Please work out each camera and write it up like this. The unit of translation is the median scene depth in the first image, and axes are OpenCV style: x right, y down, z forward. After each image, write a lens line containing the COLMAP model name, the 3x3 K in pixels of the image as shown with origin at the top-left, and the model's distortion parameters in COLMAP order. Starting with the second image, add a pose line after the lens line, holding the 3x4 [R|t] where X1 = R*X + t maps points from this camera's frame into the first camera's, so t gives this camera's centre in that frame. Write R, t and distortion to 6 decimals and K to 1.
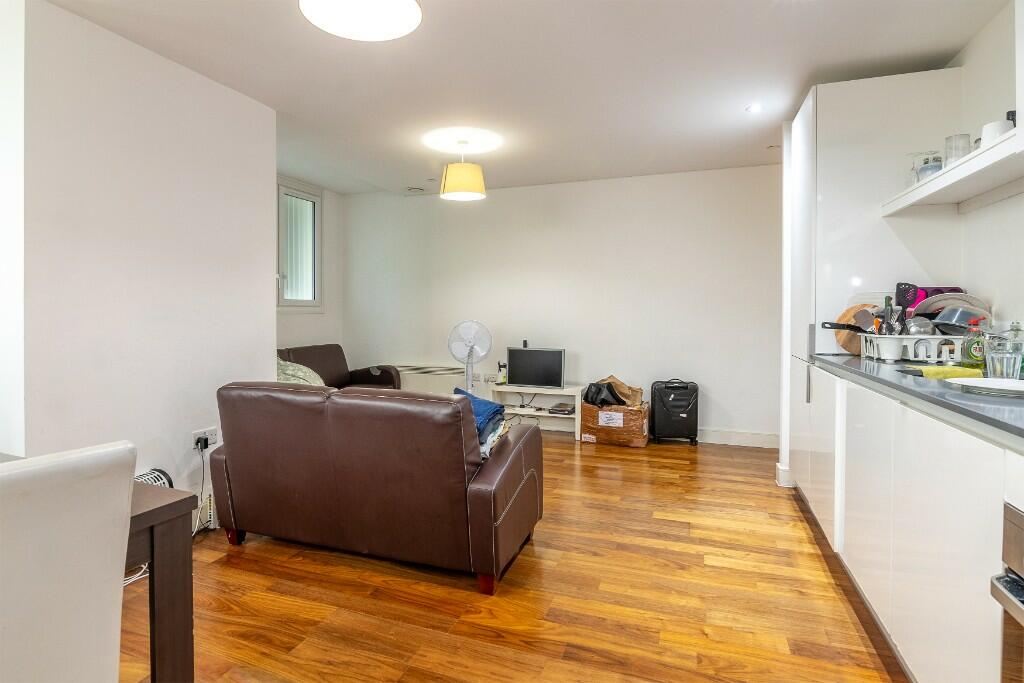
lens RADIAL K [[531.3, 0, 492.6], [0, 531.3, 317.9], [0, 0, 1]] dist [-0.003559, -0.000432]
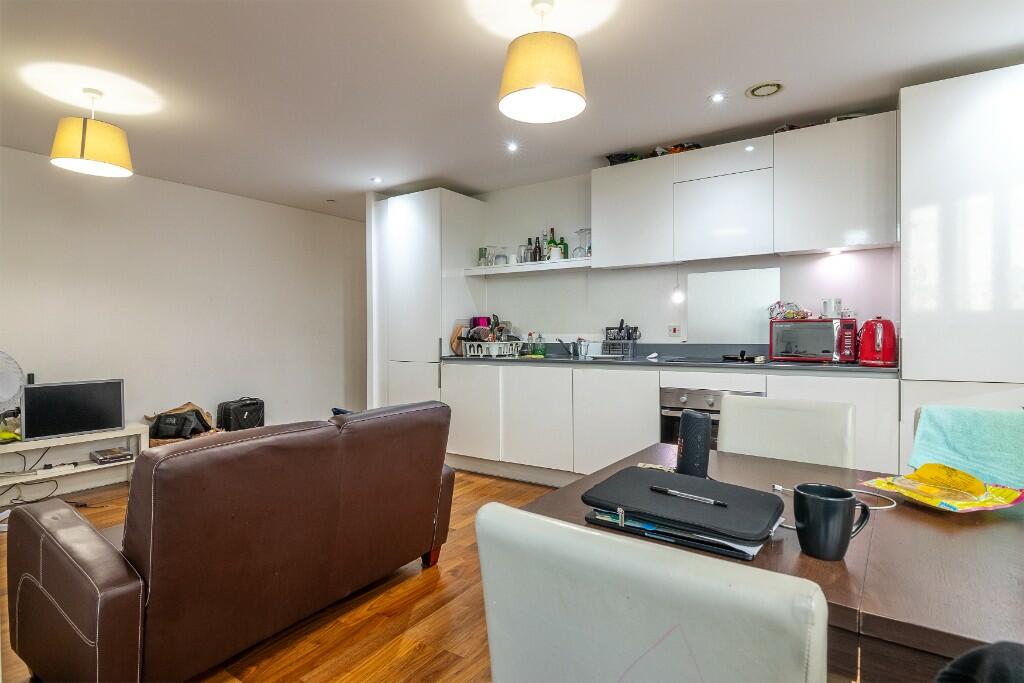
lens RADIAL K [[525.1, 0, 512.0], [0, 525.1, 341.5], [0, 0, 1]] dist [-0.005413, -0.000267]
pose [[0.231765, -0.022273, 0.972517, -0.932184], [0.020180, 0.999633, 0.018085, -0.001617], [-0.972563, 0.015434, 0.232129, 0.458552]]
